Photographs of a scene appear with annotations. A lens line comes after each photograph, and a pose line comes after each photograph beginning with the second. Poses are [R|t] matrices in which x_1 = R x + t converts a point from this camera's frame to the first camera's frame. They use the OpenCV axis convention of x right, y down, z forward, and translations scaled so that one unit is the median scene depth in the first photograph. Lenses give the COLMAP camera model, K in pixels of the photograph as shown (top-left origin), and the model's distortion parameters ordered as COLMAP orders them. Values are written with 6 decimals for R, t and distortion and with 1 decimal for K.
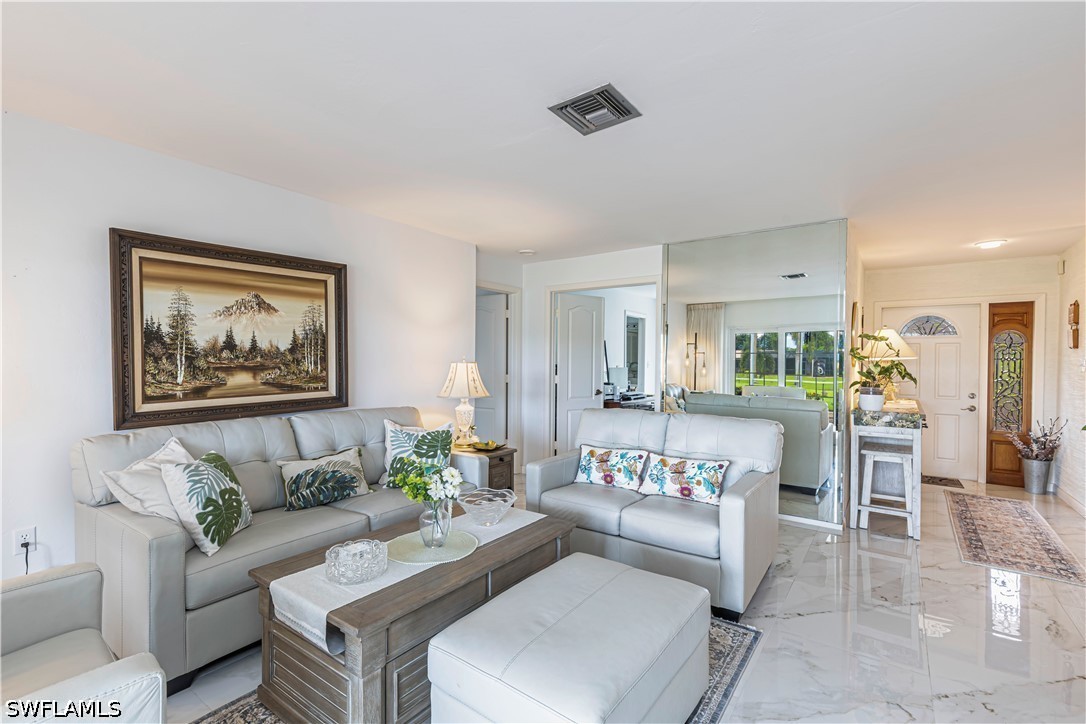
lens RADIAL K [[485.6, 0, 547.4], [0, 485.6, 368.2], [0, 0, 1]] dist [0.012510, -0.004308]
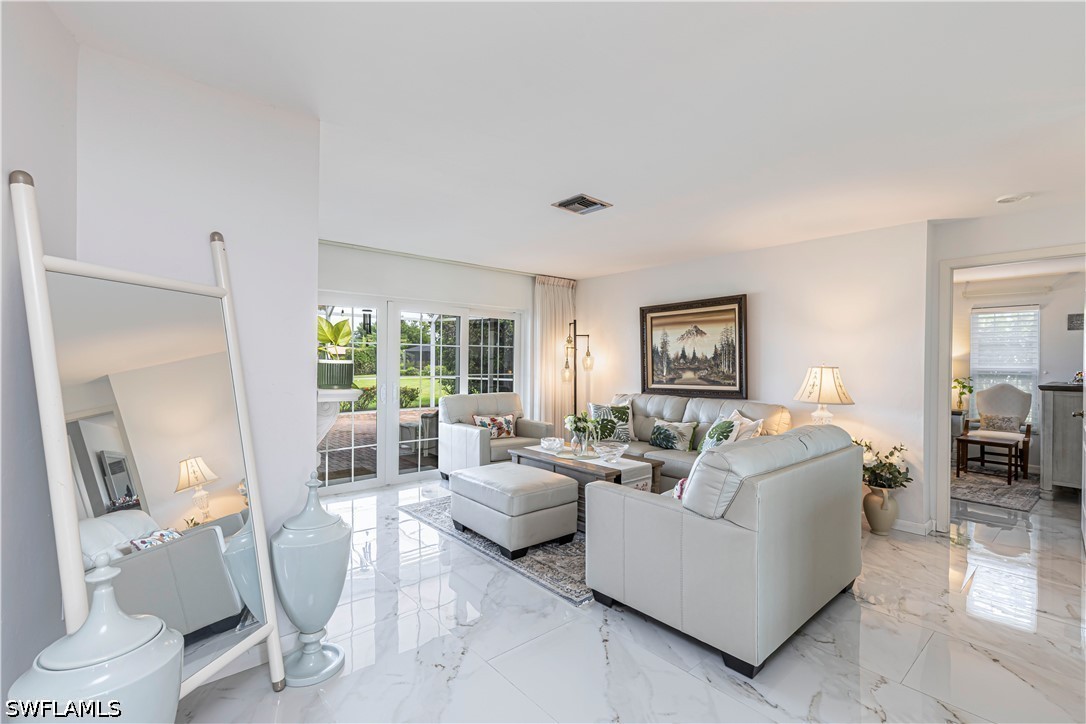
lens RADIAL K [[485.6, 0, 541.9], [0, 485.6, 363.9], [0, 0, 1]] dist [0.012510, -0.004308]
pose [[-0.255376, -0.012532, -0.966761, 1.187658], [-0.034116, 0.999410, -0.003943, 0.006813], [0.966240, 0.031975, -0.255653, 0.925331]]
